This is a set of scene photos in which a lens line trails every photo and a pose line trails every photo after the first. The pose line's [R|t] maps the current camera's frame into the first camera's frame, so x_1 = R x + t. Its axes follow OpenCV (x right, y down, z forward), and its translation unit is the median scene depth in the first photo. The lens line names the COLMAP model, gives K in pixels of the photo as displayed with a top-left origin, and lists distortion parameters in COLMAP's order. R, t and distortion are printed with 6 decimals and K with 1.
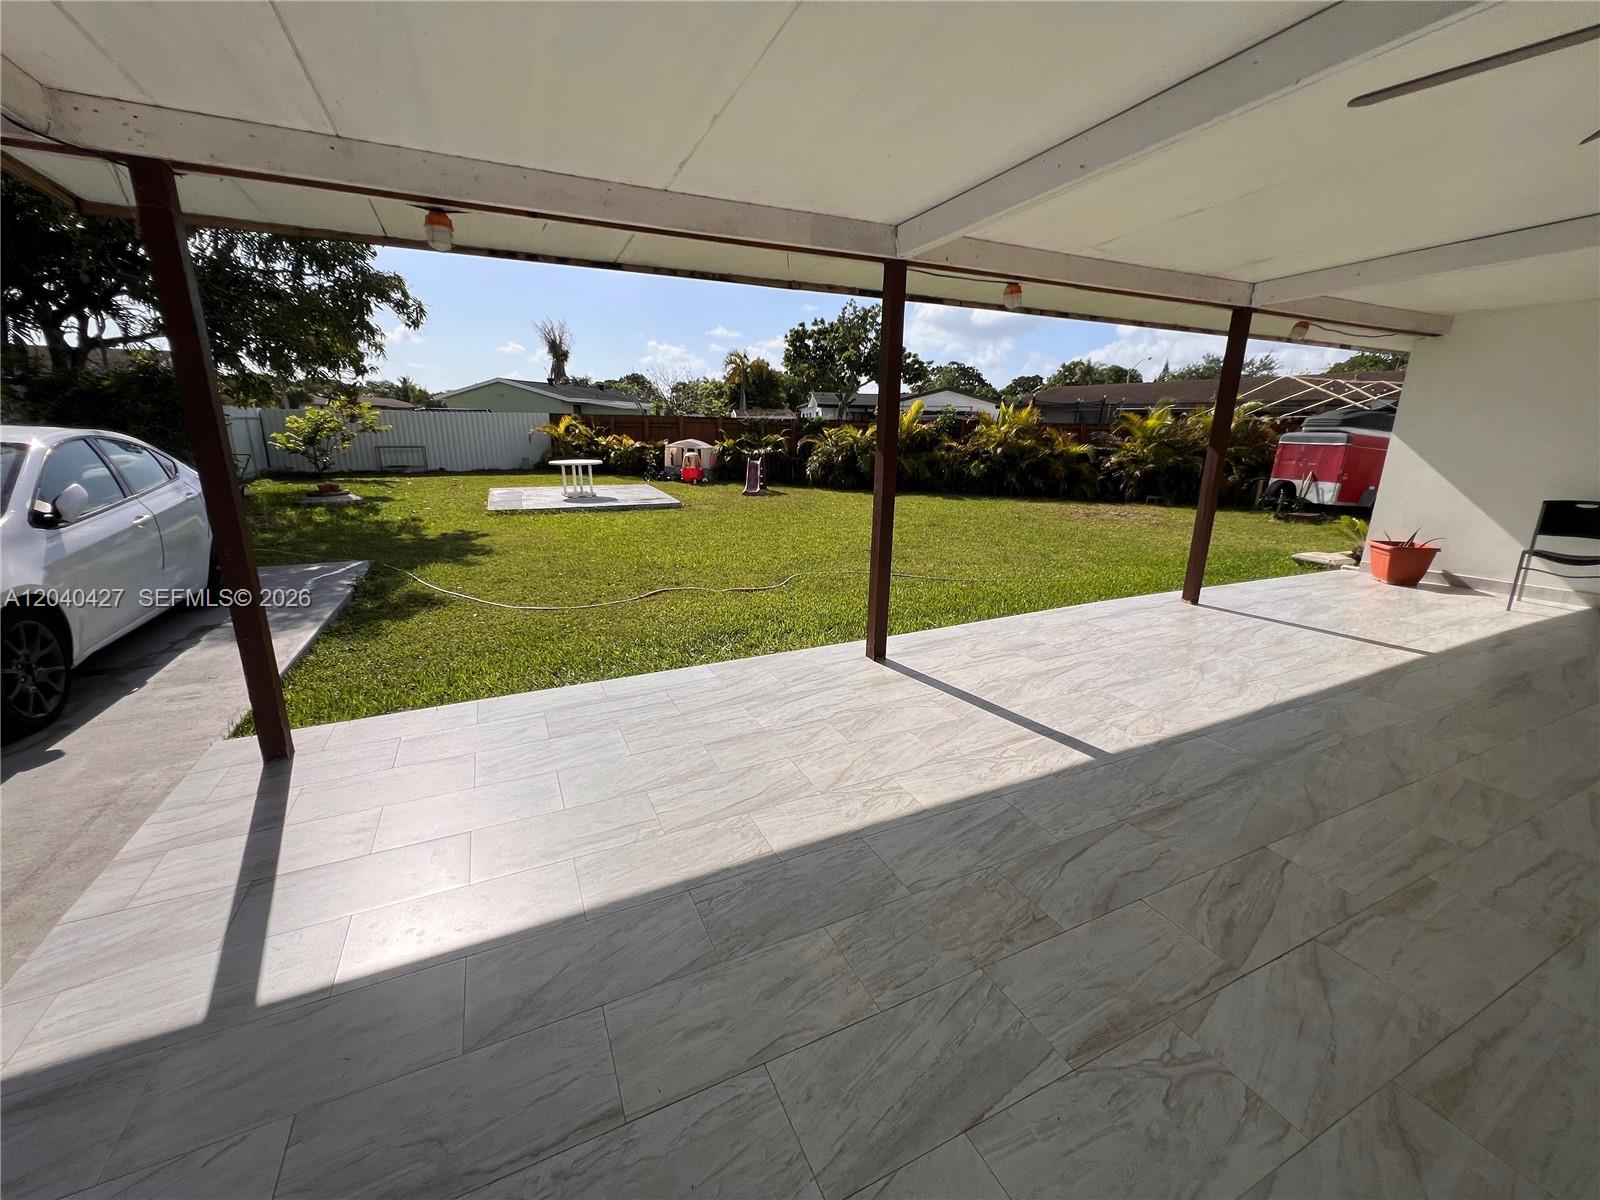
lens RADIAL K [[644.8, 0, 798.8], [0, 644.8, 596.0], [0, 0, 1]] dist [0.000644, 0.000535]
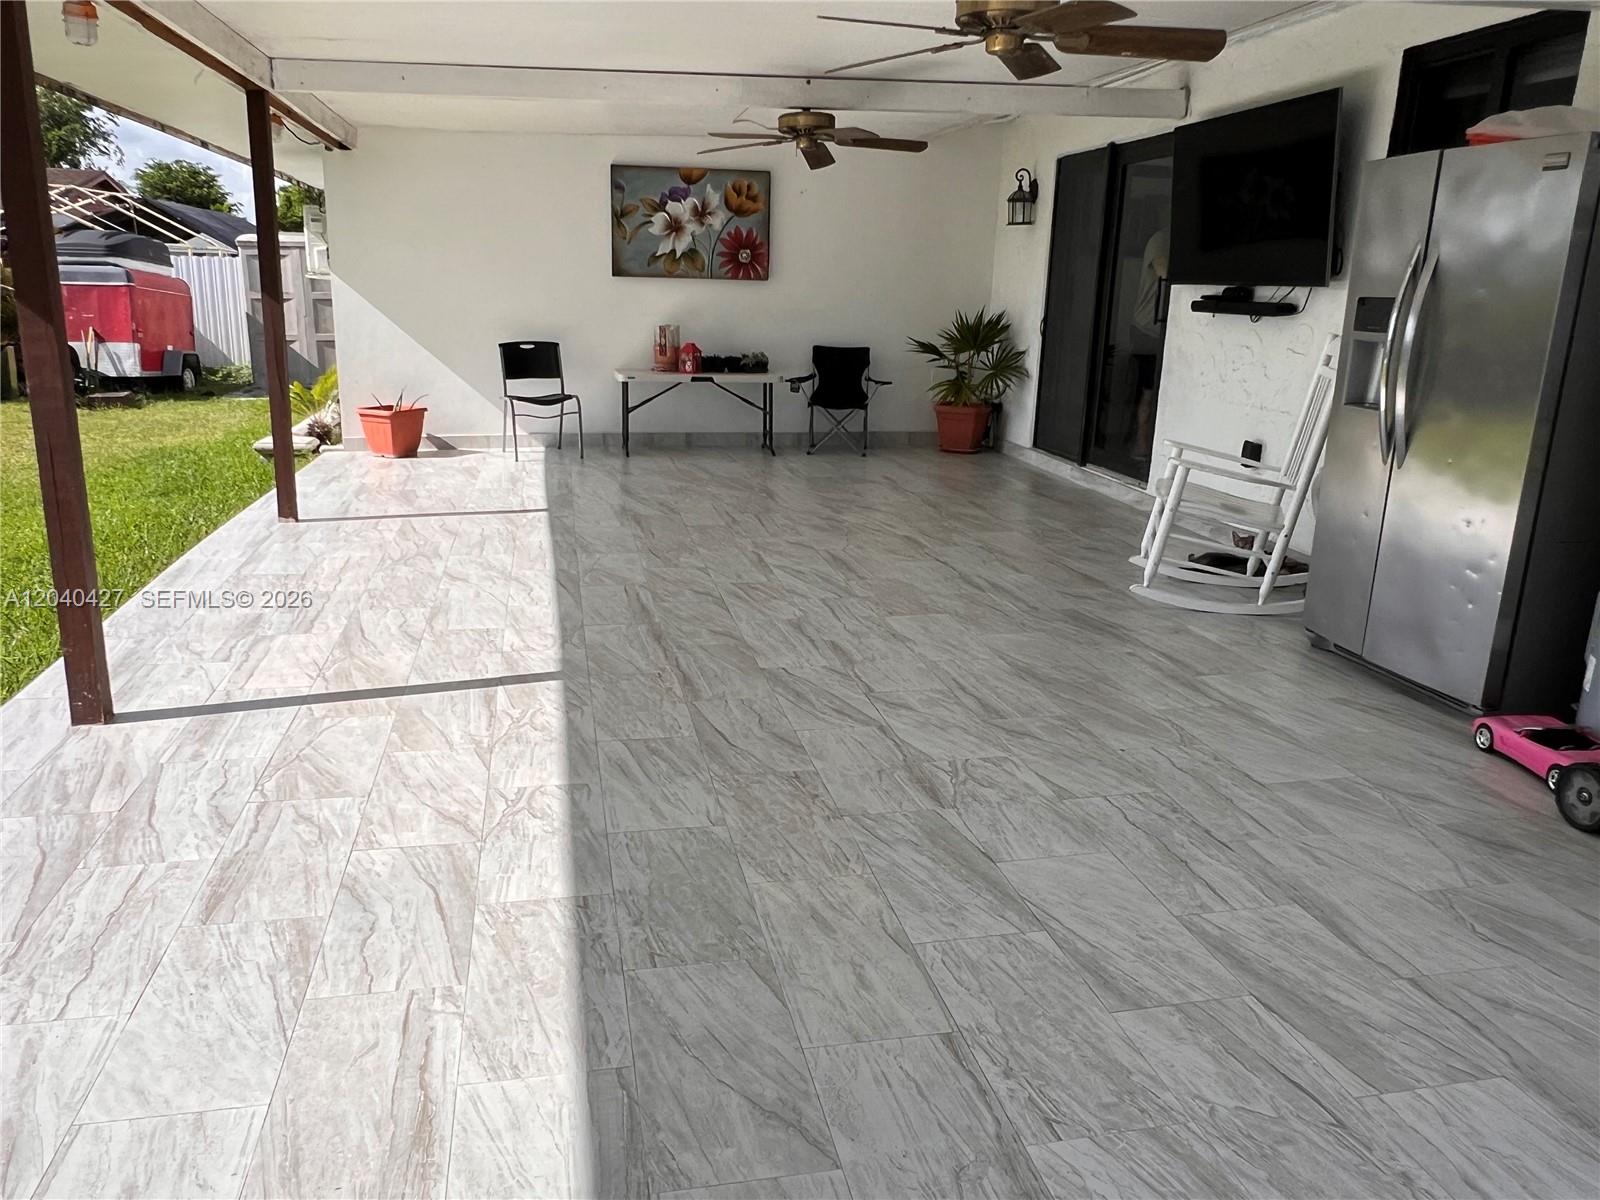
lens RADIAL K [[1064.6, 0, 800.0], [0, 1064.6, 600.0], [0, 0, 1]] dist [0.002063, 0.000861]
pose [[0.273119, -0.278321, 0.920838, -0.635912], [0.225847, 0.949029, 0.219856, -0.072504], [-0.935093, 0.147922, 0.322056, 0.247403]]
